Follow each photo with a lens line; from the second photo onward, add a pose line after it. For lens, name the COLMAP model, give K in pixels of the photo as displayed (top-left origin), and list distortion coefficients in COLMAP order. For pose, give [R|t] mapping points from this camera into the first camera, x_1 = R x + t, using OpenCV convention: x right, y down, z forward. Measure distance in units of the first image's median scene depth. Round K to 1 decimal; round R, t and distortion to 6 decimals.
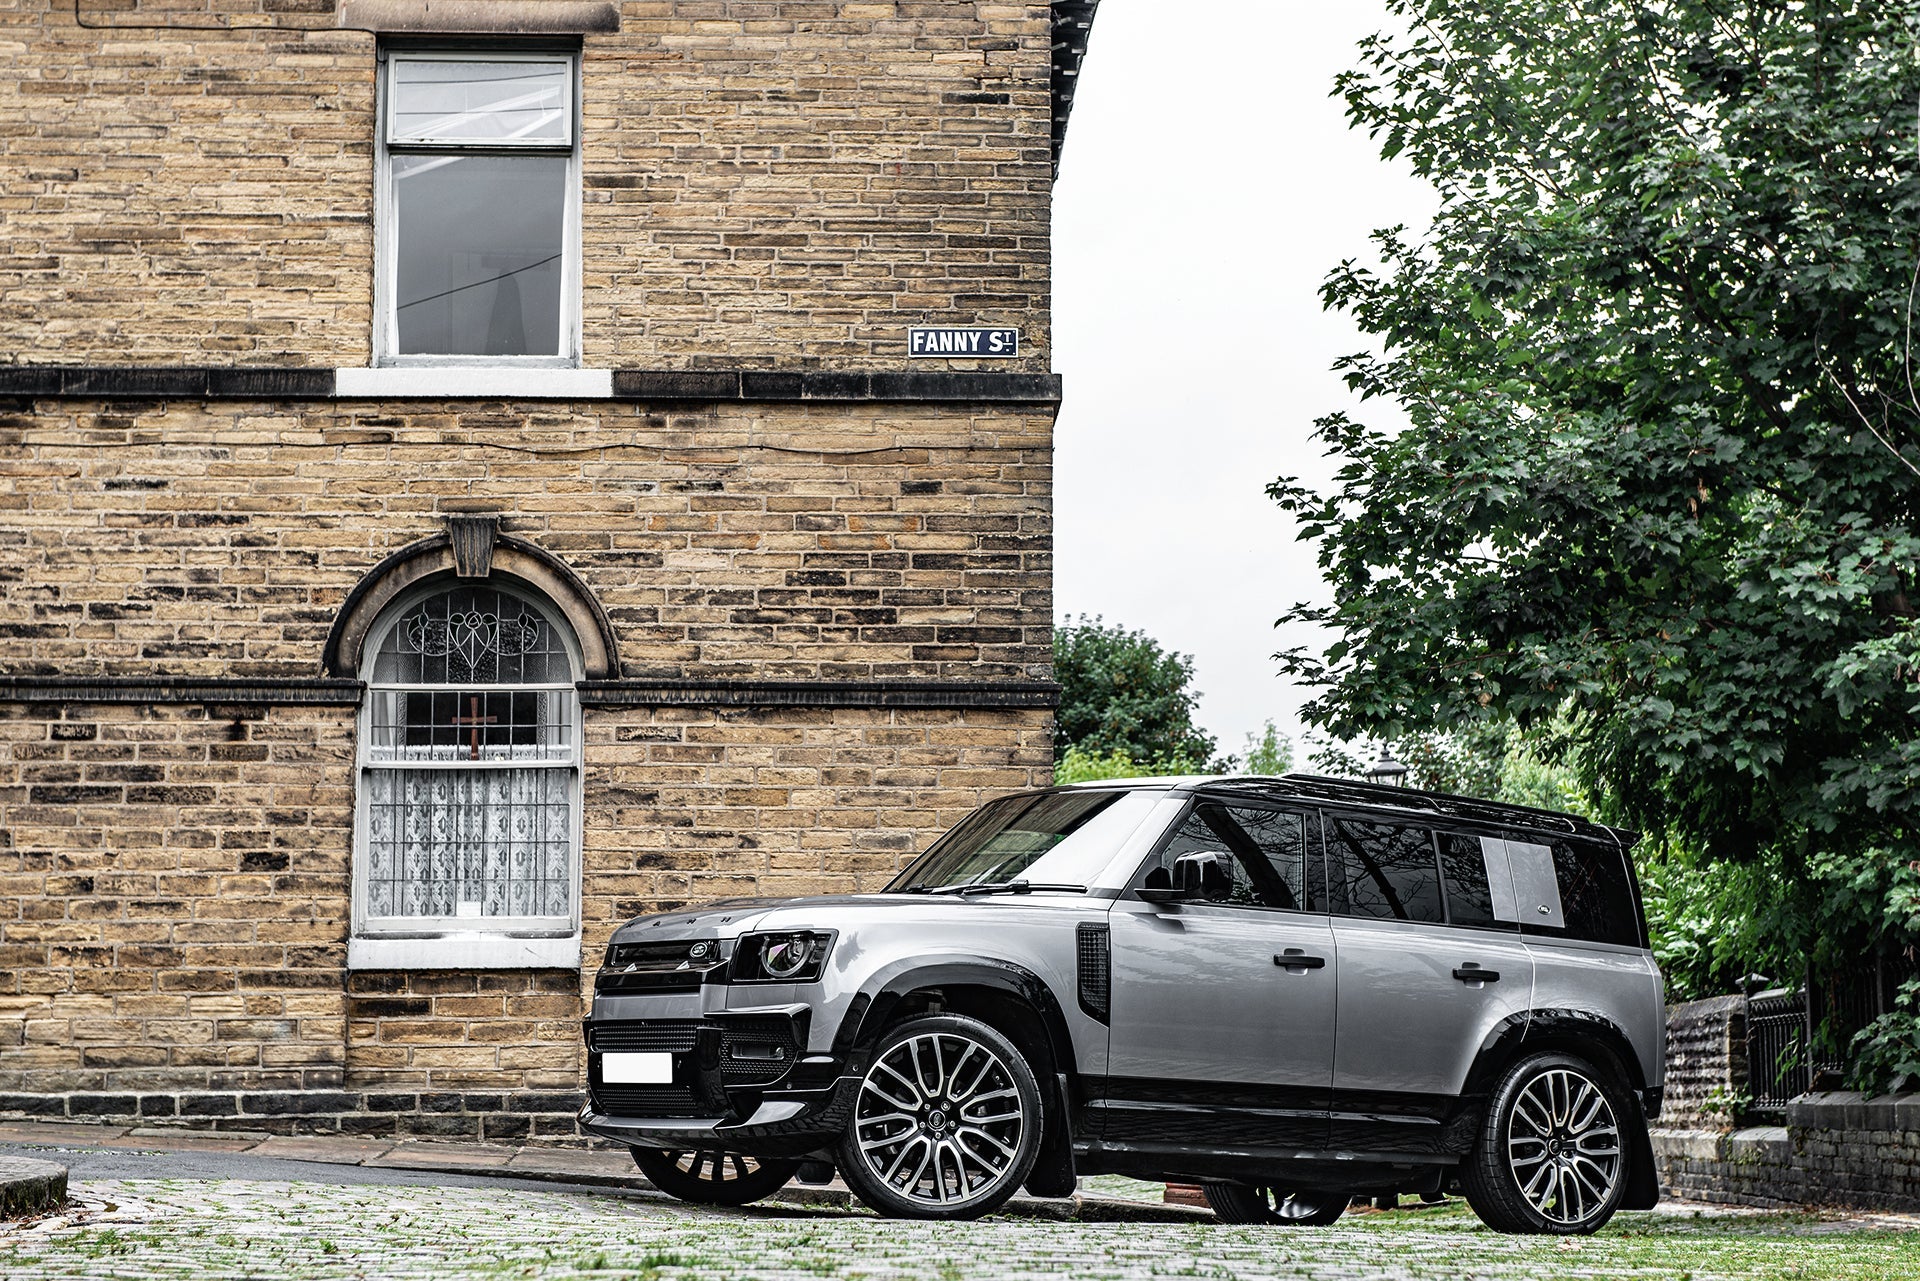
lens RADIAL K [[4434.8, 0, 818.6], [0, 4434.8, 639.5], [0, 0, 1]] dist [0.084938, -0.486714]
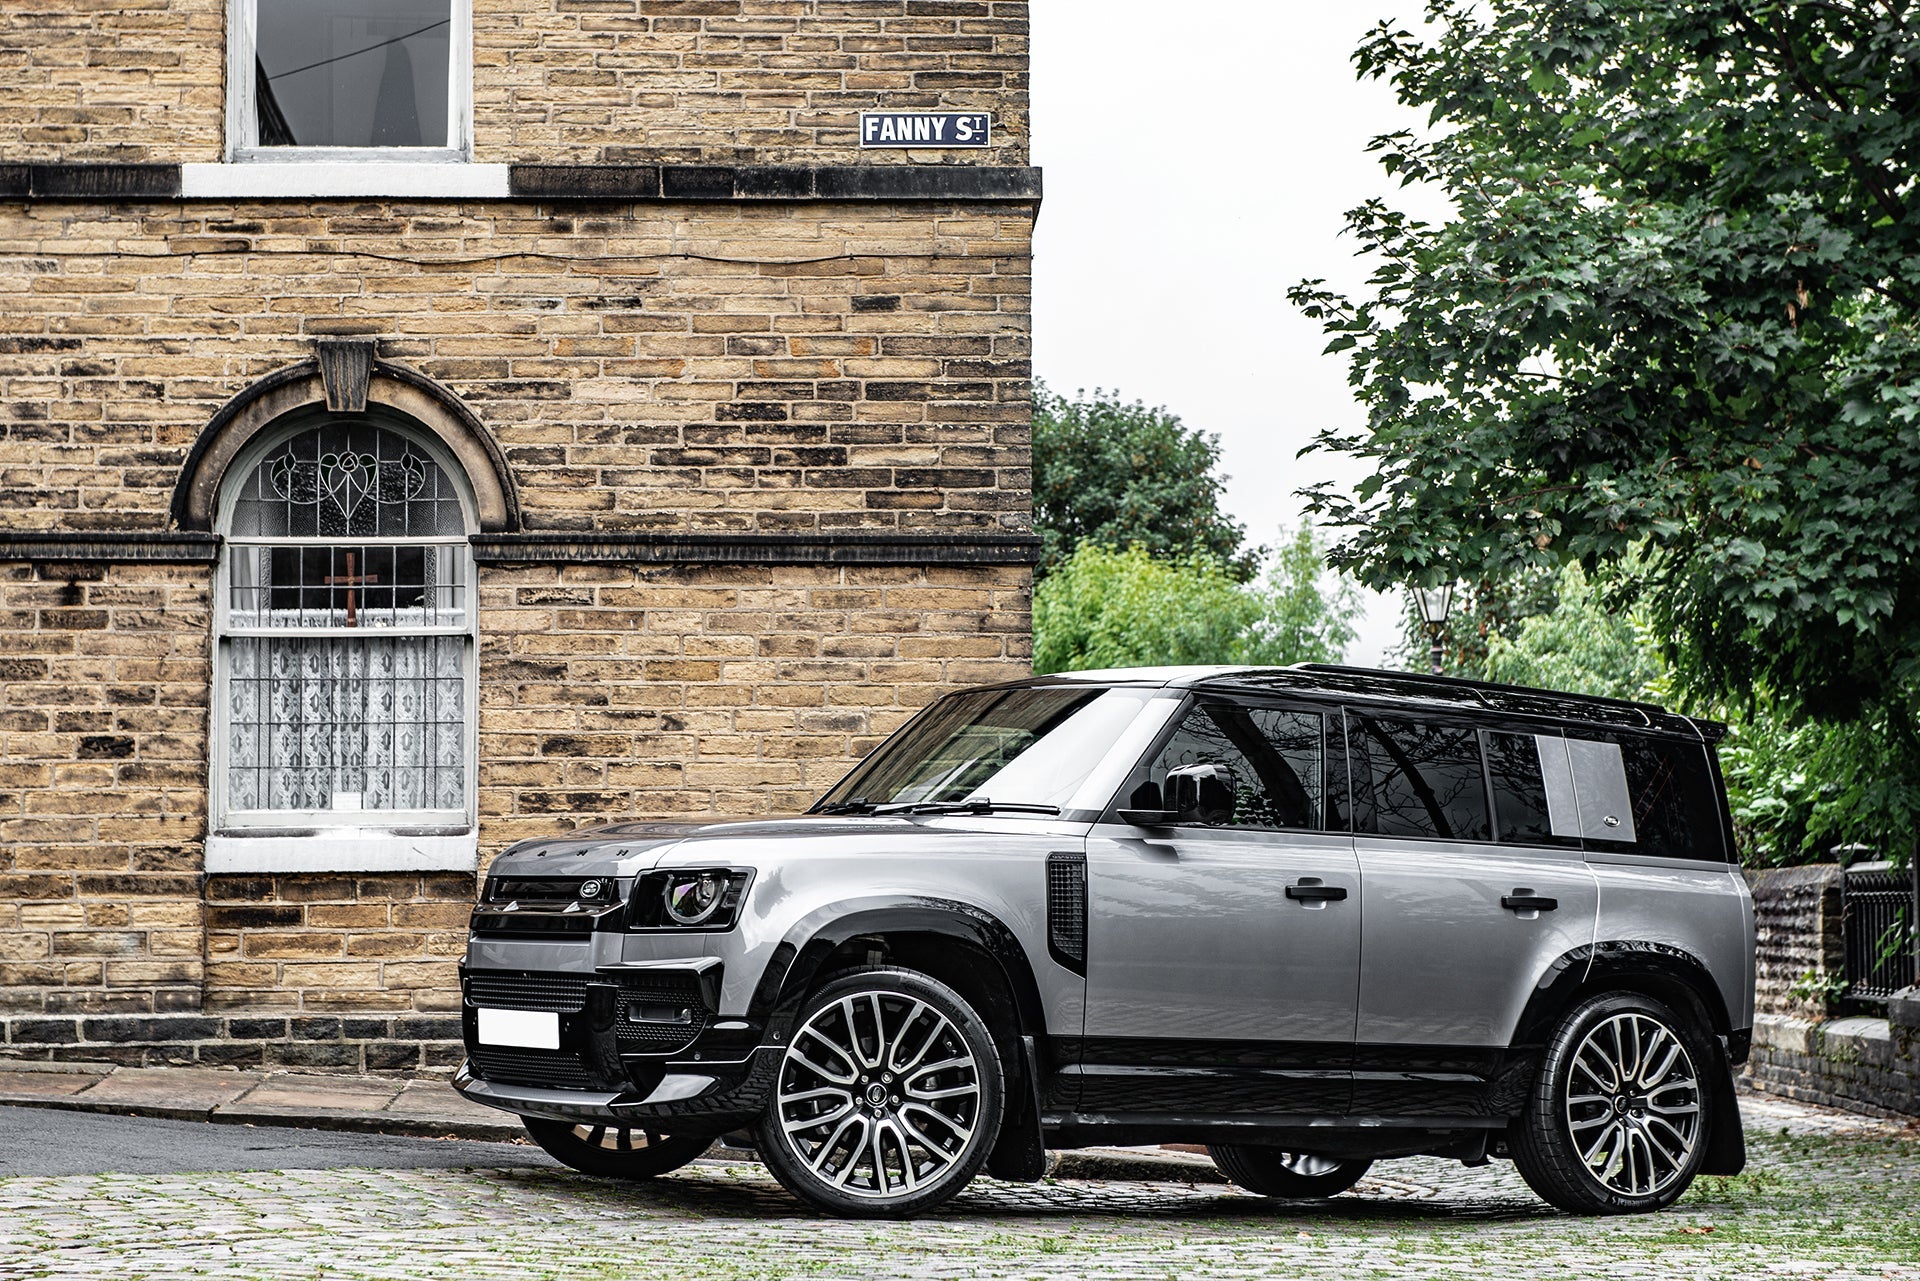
lens RADIAL K [[4434.8, 0, 818.6], [0, 4434.8, 639.5], [0, 0, 1]] dist [0.084938, -0.486714]
pose [[0.999900, -0.003439, -0.013687, 0.023564], [0.004418, 0.997386, 0.072121, -0.031329], [0.013404, -0.072174, 0.997302, 0.152877]]
